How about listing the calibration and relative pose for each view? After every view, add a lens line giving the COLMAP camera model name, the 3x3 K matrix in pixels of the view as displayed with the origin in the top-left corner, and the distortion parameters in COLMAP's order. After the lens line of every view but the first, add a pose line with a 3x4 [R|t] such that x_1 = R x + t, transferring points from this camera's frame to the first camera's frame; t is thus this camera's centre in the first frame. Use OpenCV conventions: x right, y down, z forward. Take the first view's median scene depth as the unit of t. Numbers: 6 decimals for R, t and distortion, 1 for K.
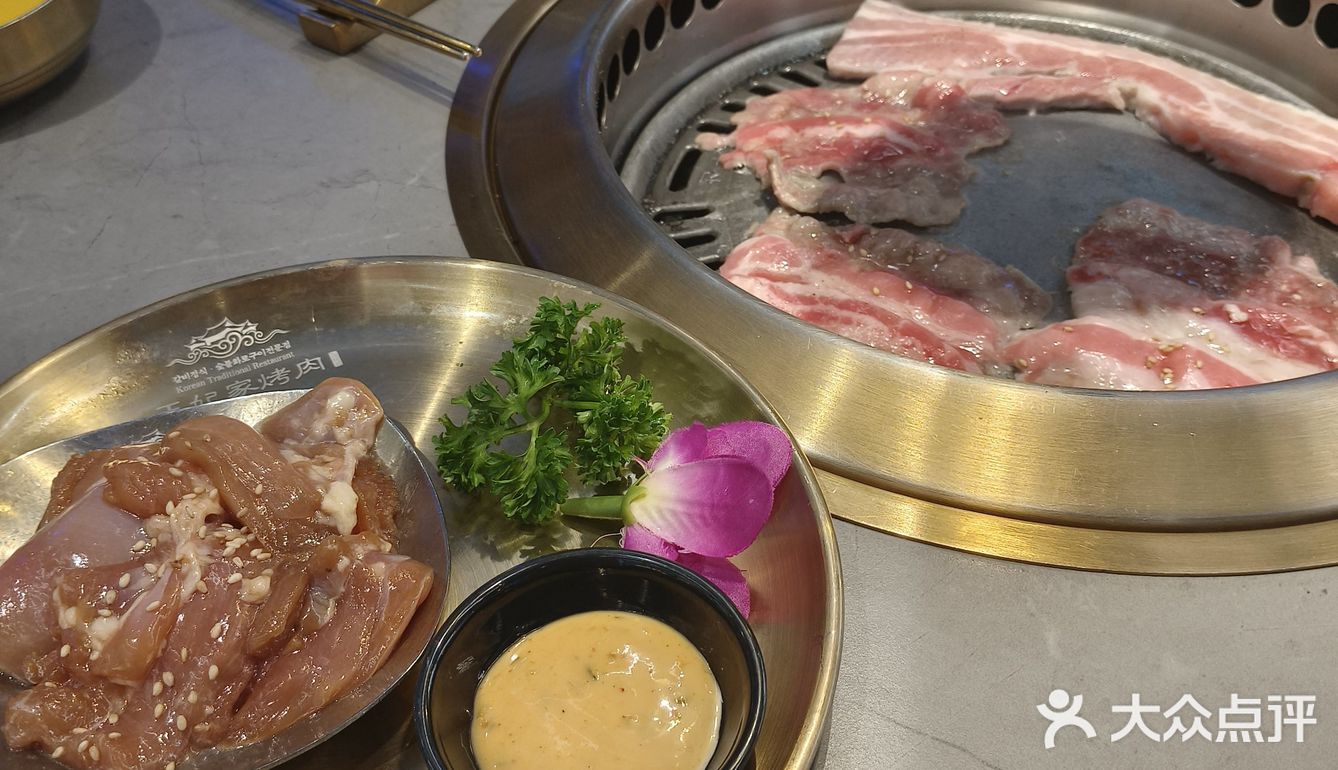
lens RADIAL K [[1466.5, 0, 679.7], [0, 1466.5, 386.1], [0, 0, 1]] dist [0.101077, 0.000000]
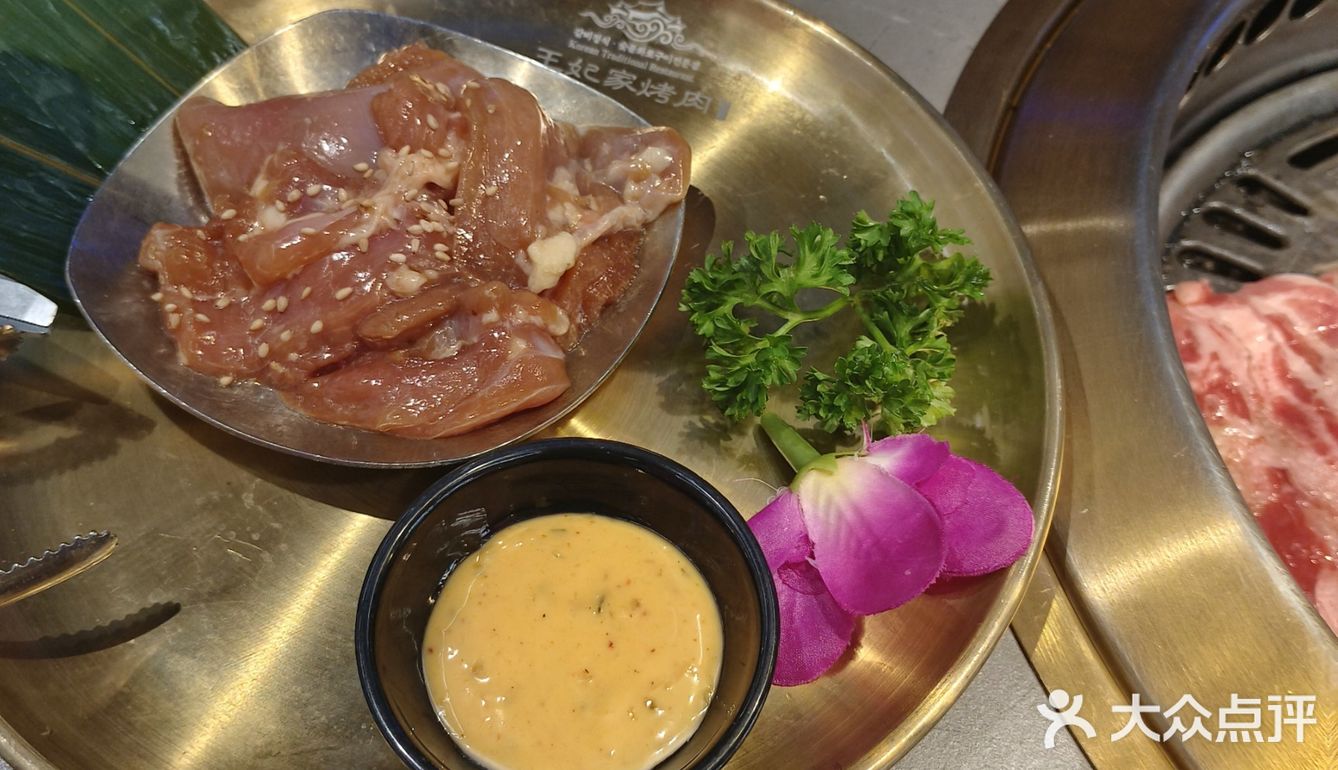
lens RADIAL K [[1466.5, 0, 691.5], [0, 1466.5, 361.4], [0, 0, 1]] dist [0.101077, 0.000000]
pose [[0.707139, 0.619308, -0.341192, 0.158015], [-0.546170, 0.784877, 0.292688, -0.166466], [0.449058, -0.020622, 0.893265, 0.253141]]
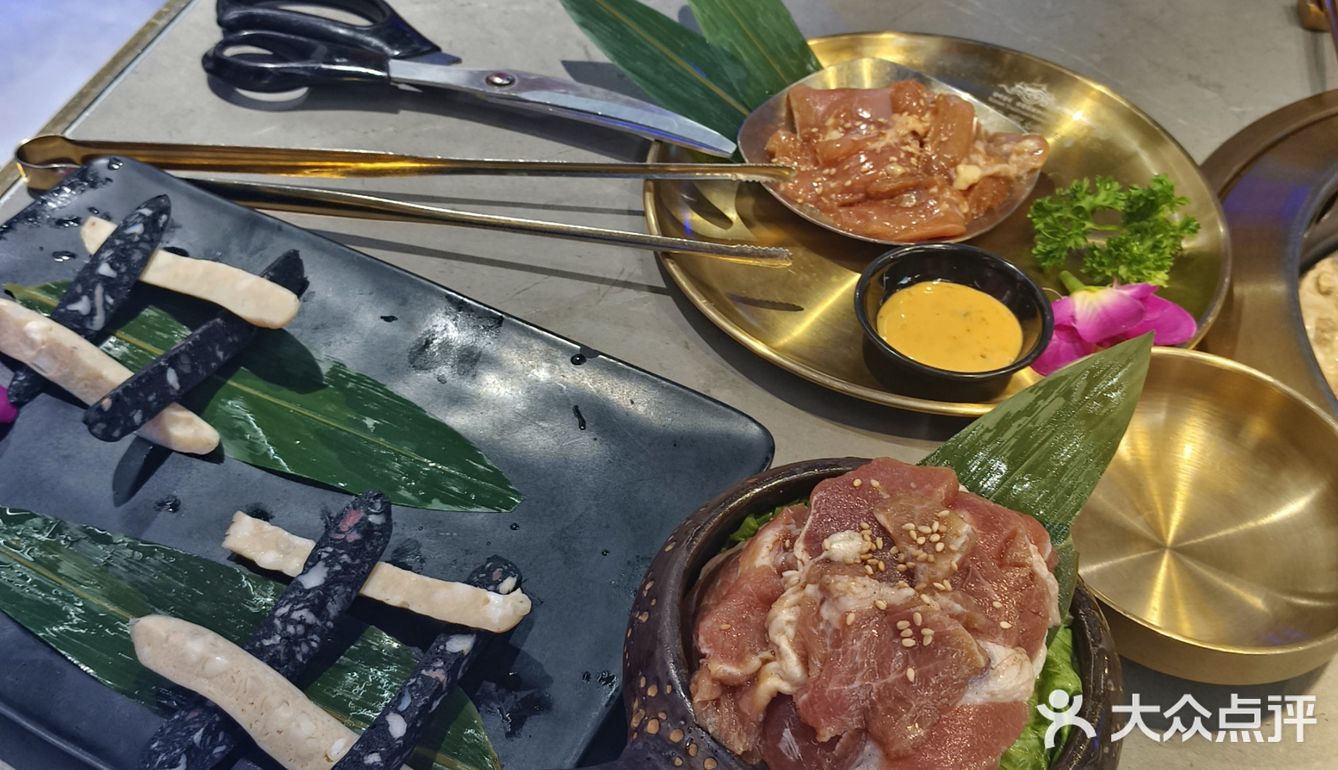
lens RADIAL K [[1466.5, 0, 661.3], [0, 1466.5, 373.2], [0, 0, 1]] dist [0.101077, 0.000000]
pose [[0.468657, 0.665007, -0.581487, 0.737125], [-0.647094, 0.706538, 0.286485, -0.018303], [0.601357, 0.242014, 0.761446, -0.458586]]
